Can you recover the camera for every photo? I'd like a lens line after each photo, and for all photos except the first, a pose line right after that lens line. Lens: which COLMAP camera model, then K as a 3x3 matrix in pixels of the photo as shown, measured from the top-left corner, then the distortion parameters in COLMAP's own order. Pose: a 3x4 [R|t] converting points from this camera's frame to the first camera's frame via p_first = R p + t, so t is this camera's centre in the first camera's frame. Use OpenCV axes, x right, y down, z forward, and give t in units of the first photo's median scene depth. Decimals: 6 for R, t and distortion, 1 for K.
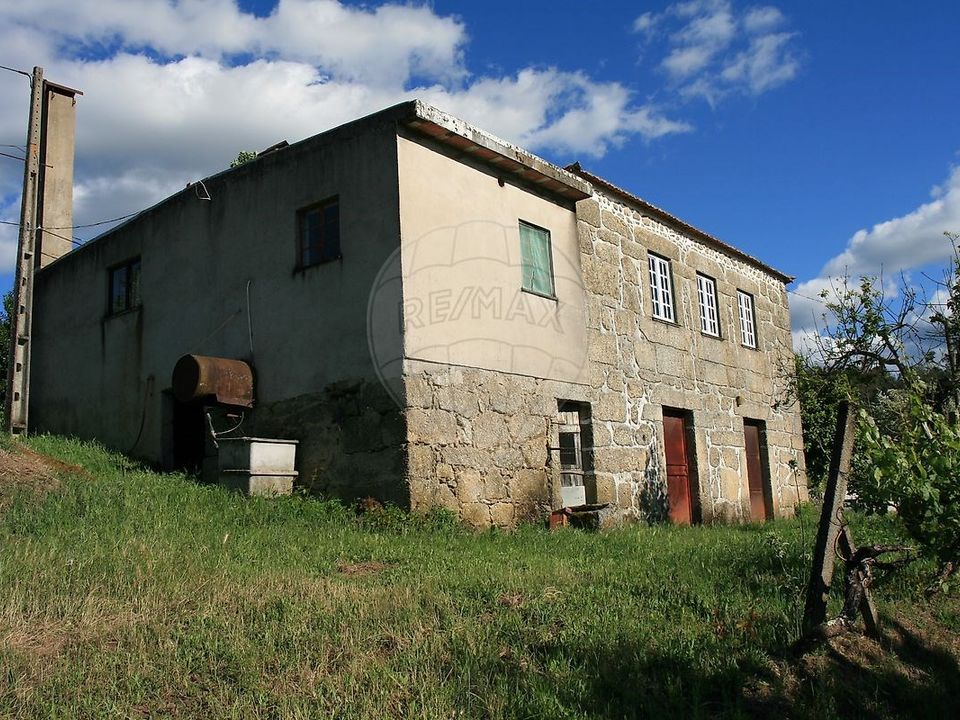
lens RADIAL K [[971.3, 0, 468.4], [0, 971.3, 358.1], [0, 0, 1]] dist [-0.000569, -0.009926]
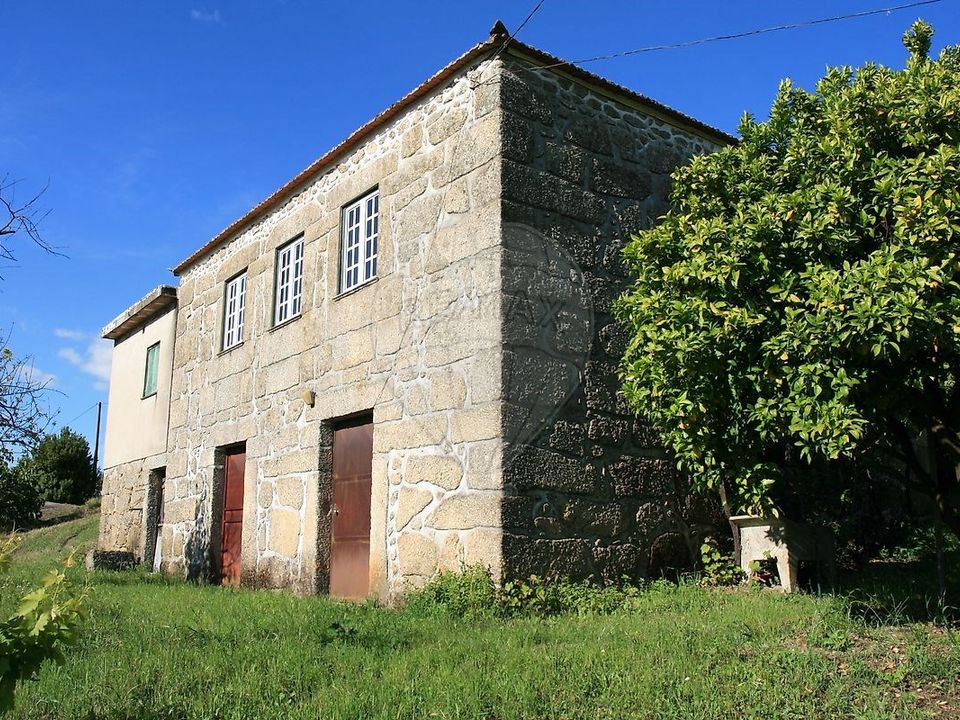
lens RADIAL K [[971.3, 0, 468.4], [0, 971.3, 358.1], [0, 0, 1]] dist [-0.000569, -0.009926]
pose [[-0.343891, -0.085891, -0.935073, 0.910848], [0.213698, 0.962519, -0.167004, 0.158892], [0.914370, -0.257254, -0.312647, 1.404699]]
